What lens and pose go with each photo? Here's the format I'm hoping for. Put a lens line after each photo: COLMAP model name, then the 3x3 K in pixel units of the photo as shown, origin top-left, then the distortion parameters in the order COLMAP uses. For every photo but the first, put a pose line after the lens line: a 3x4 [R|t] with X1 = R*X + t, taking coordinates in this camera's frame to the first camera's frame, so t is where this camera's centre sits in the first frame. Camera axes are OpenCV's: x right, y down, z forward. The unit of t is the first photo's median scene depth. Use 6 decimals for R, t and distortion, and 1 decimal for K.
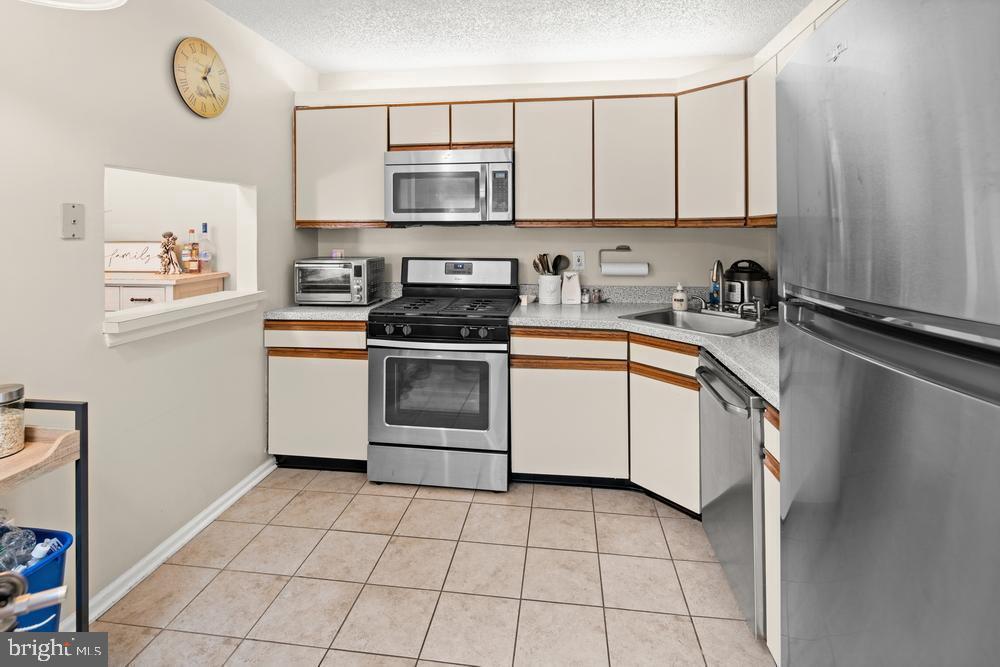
lens RADIAL K [[489.3, 0, 499.4], [0, 489.3, 227.6], [0, 0, 1]] dist [-0.024585, -0.000026]
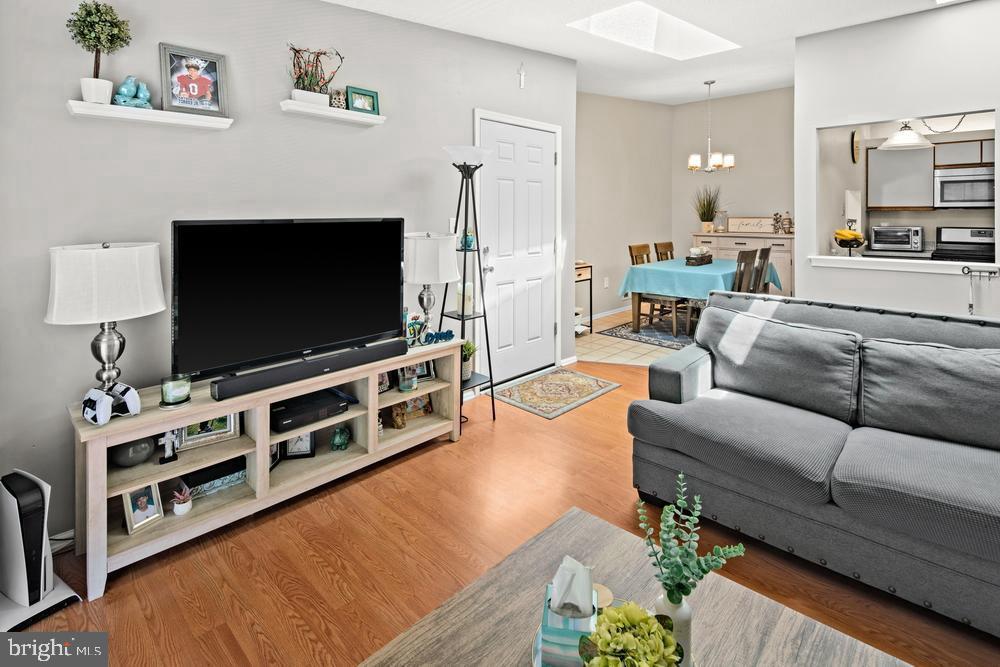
lens RADIAL K [[499.1, 0, 499.6], [0, 499.1, 222.3], [0, 0, 1]] dist [0.001017, 0.000021]
pose [[0.802436, 0.010808, -0.596640, -0.409928], [0.005865, 0.999645, 0.025996, -0.013159], [0.596709, -0.024359, 0.802088, -1.480141]]
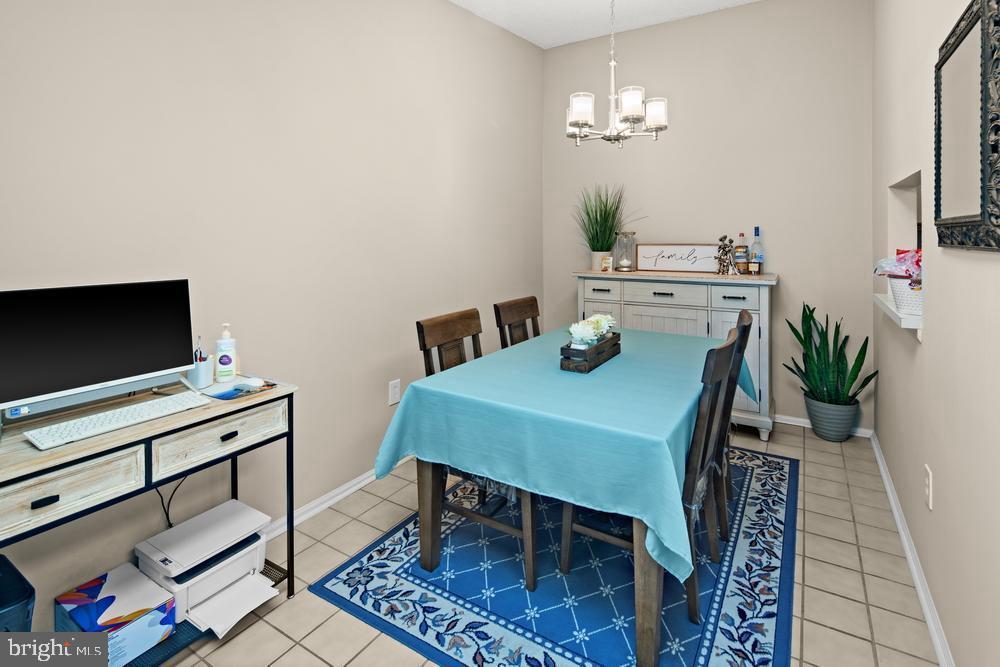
lens RADIAL K [[489.3, 0, 499.4], [0, 489.3, 227.6], [0, 0, 1]] dist [-0.024585, -0.000026]
pose [[0.909904, -0.007849, -0.414744, -0.759676], [0.004216, 0.999944, -0.009673, -0.000131], [0.414797, 0.007053, 0.909887, -0.215442]]
